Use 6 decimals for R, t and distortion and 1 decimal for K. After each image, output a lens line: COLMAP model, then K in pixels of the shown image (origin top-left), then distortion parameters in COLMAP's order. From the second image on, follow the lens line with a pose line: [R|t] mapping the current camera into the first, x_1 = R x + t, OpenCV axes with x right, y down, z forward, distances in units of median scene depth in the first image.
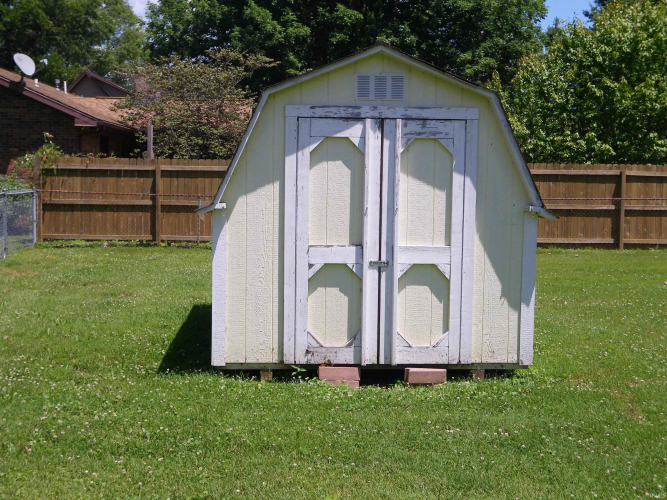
lens RADIAL K [[894.3, 0, 333.5], [0, 894.3, 250.0], [0, 0, 1]] dist [0.033091, 0.080342]
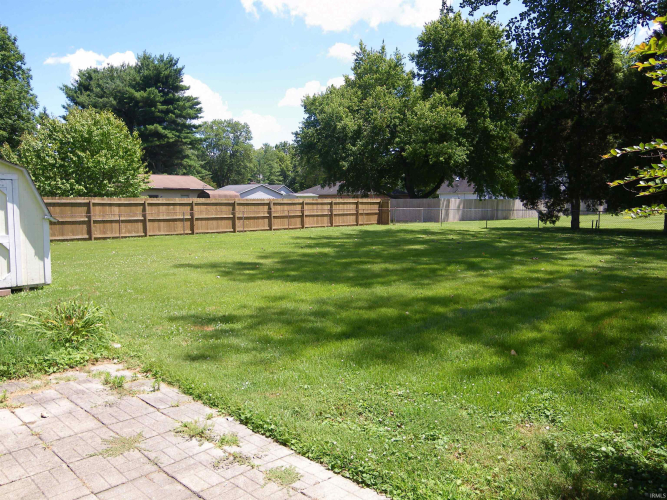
lens RADIAL K [[533.9, 0, 333.5], [0, 533.9, 250.0], [0, 0, 1]] dist [-0.018791, -0.006383]
pose [[0.745937, -0.071686, 0.662147, -0.055098], [0.067446, 0.997210, 0.031980, 0.017668], [-0.662592, 0.020804, 0.748691, -0.207591]]
